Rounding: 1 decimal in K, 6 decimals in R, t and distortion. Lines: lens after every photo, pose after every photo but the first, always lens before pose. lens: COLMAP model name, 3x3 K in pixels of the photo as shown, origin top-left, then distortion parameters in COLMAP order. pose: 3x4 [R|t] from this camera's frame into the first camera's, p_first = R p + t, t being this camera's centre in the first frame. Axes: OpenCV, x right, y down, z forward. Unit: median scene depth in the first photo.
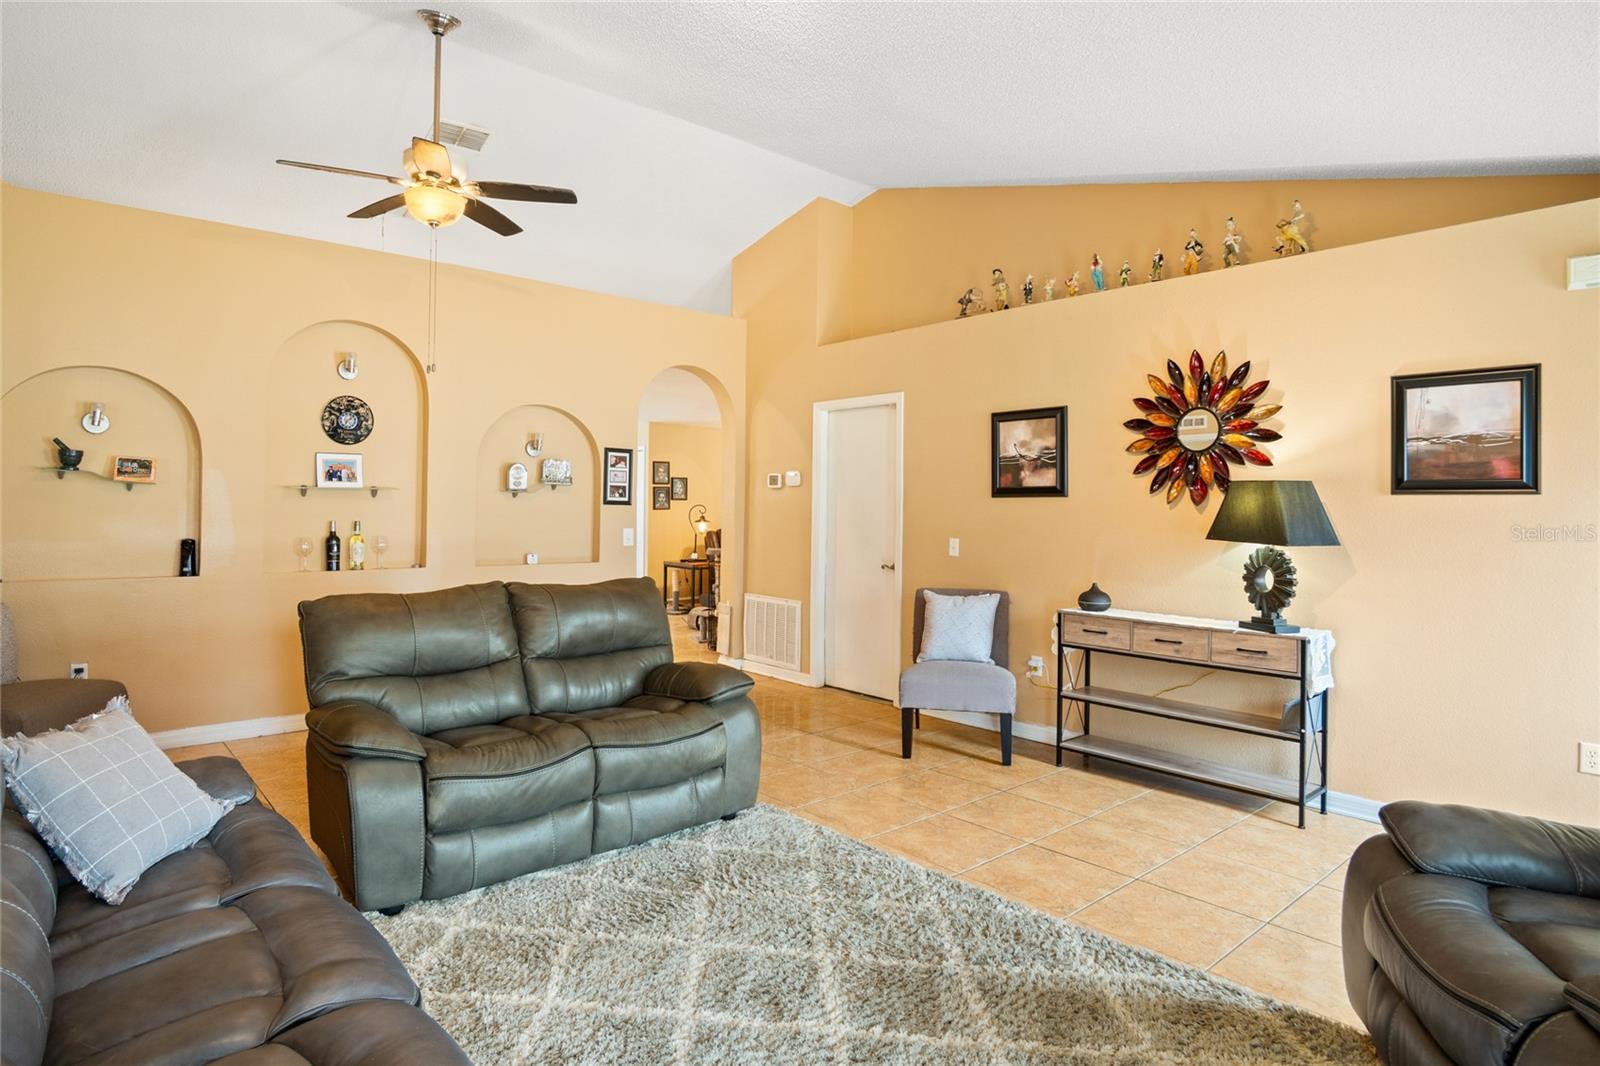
lens RADIAL K [[871.0, 0, 787.1], [0, 871.0, 497.5], [0, 0, 1]] dist [-0.026917, 0.002917]
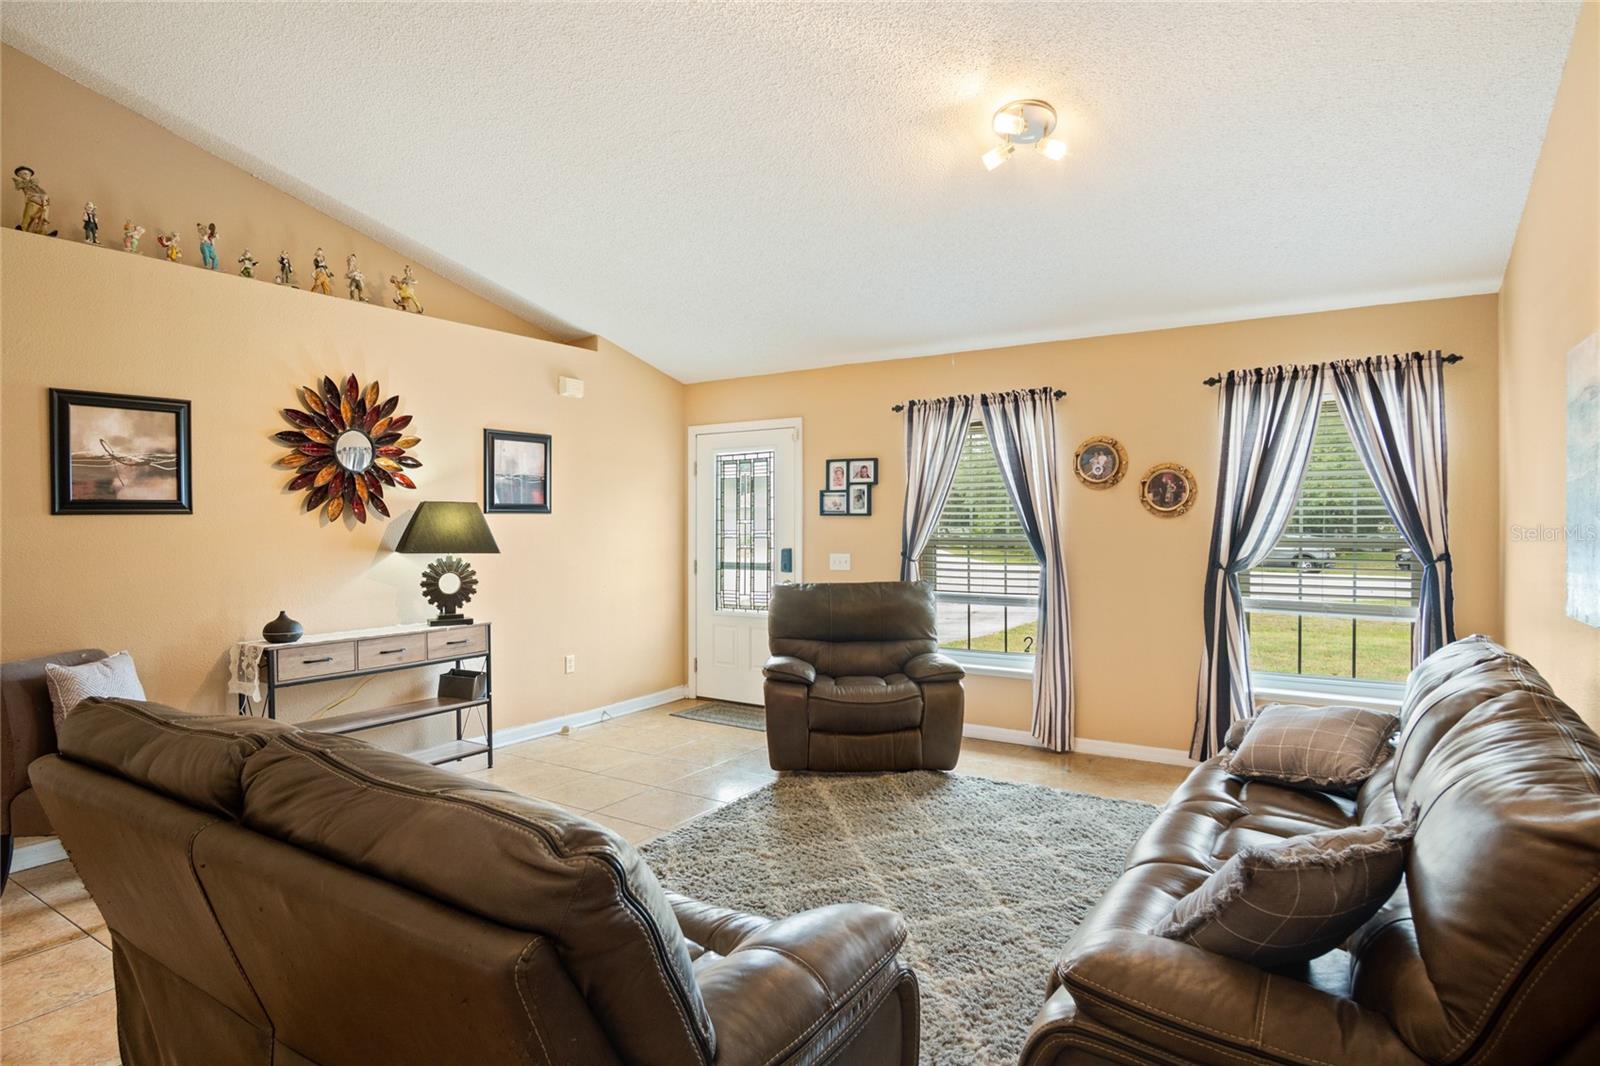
lens RADIAL K [[871.0, 0, 793.6], [0, 871.0, 533.5], [0, 0, 1]] dist [-0.026917, 0.002917]
pose [[-0.255850, -0.019431, 0.966521, -0.658079], [-0.003462, 0.999810, 0.019184, -0.000201], [-0.966710, 0.001562, -0.255868, 0.741212]]
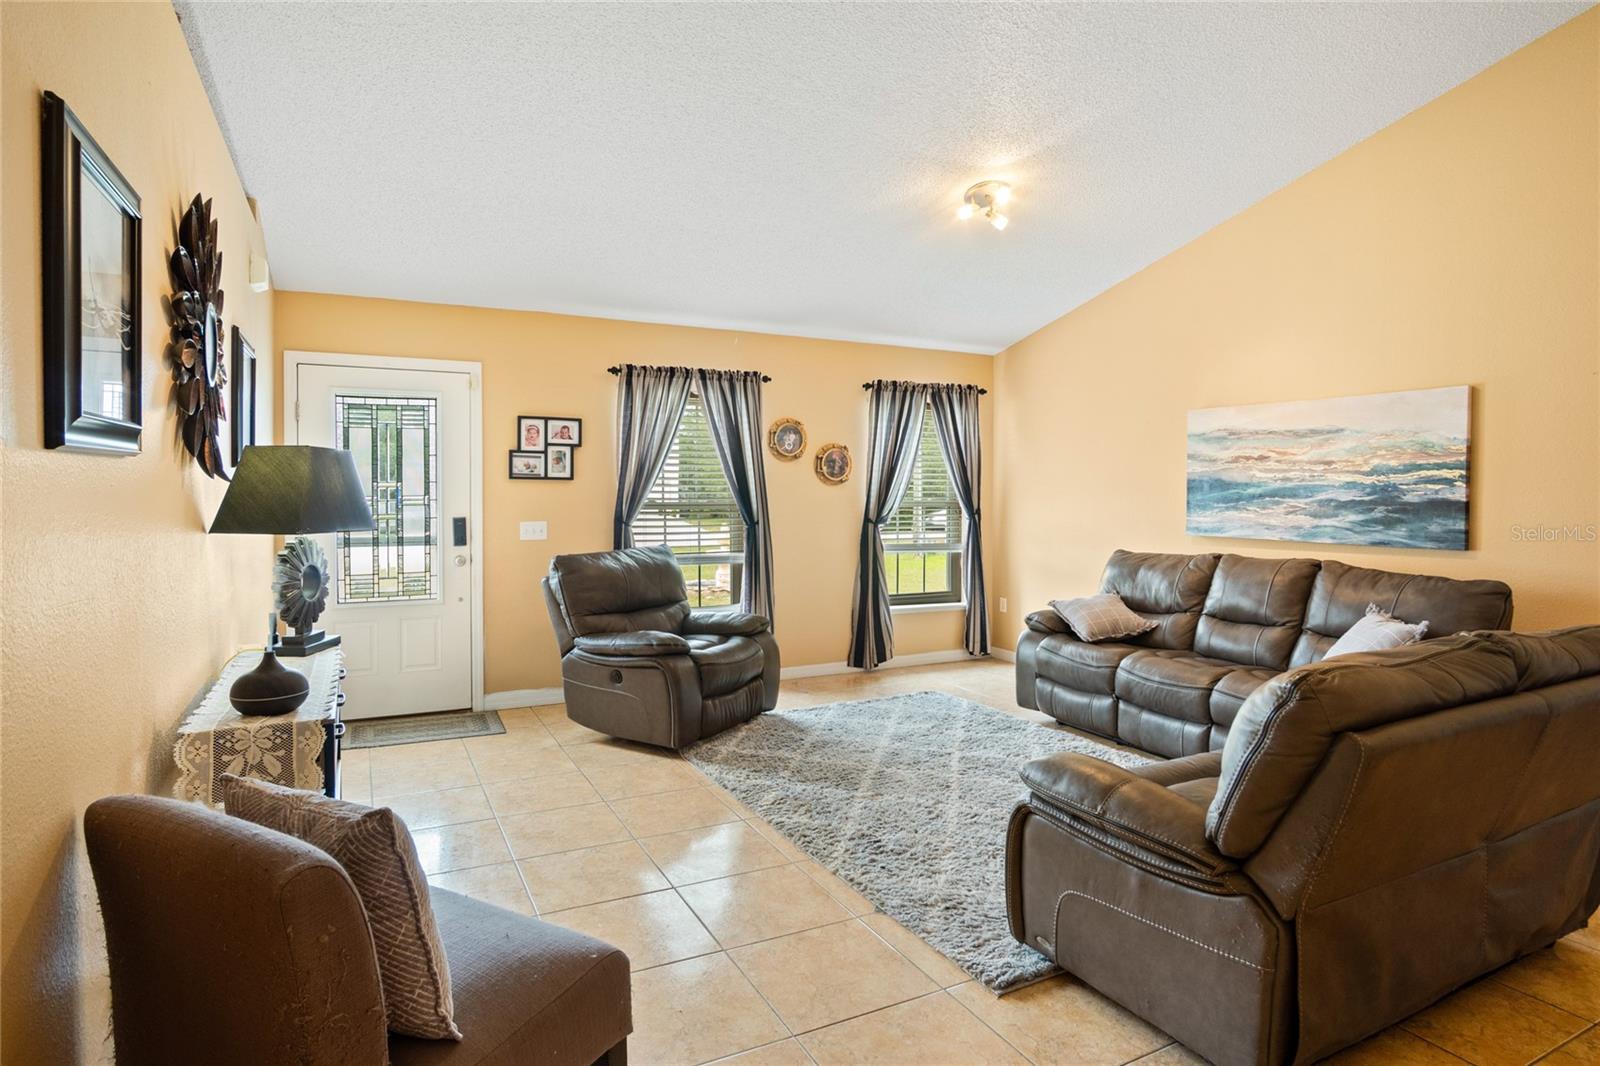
lens RADIAL K [[871.0, 0, 803.0], [0, 871.0, 521.7], [0, 0, 1]] dist [-0.026917, 0.002917]
pose [[-0.966746, -0.023286, 0.254677, -0.048499], [-0.014467, 0.999231, 0.036447, 0.007095], [-0.255330, 0.031551, -0.966339, 1.394348]]
